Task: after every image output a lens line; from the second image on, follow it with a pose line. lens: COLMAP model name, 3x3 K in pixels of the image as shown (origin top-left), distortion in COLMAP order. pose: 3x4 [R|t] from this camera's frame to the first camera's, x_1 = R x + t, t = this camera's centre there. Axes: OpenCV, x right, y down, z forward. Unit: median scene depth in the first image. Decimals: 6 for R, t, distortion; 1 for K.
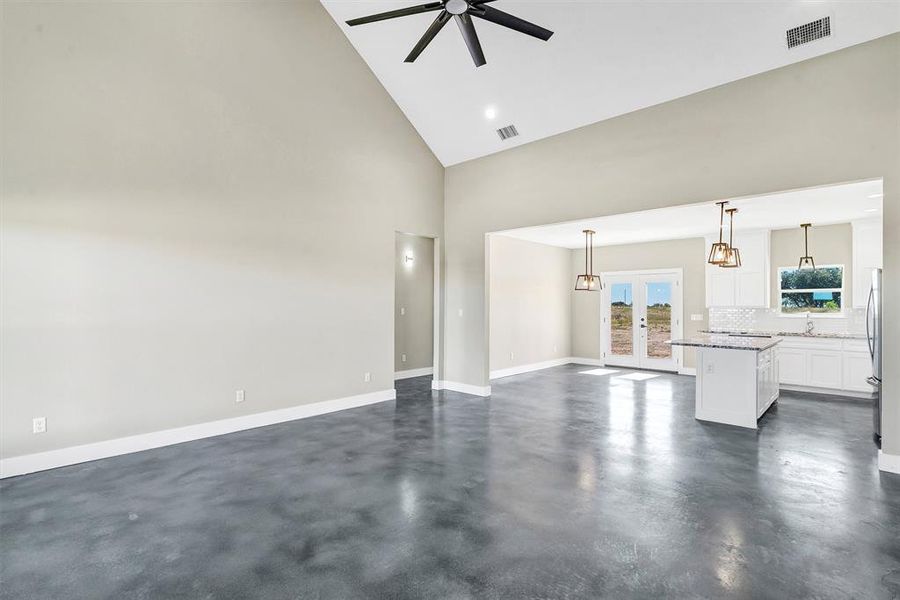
lens RADIAL K [[424.3, 0, 434.0], [0, 424.3, 297.7], [0, 0, 1]] dist [0.027080, 0.000129]
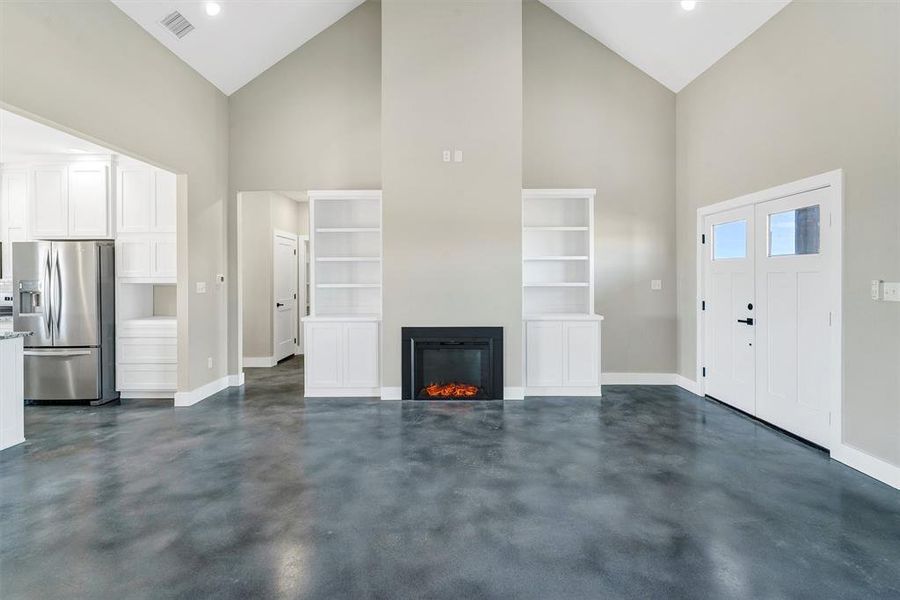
lens RADIAL K [[437.4, 0, 444.7], [0, 437.4, 280.8], [0, 0, 1]] dist [0.000695, 0.000261]
pose [[-0.696567, 0.000103, 0.717491, -0.337490], [-0.012327, 0.999851, -0.012111, 0.024607], [-0.717385, -0.017280, -0.696462, 1.103311]]
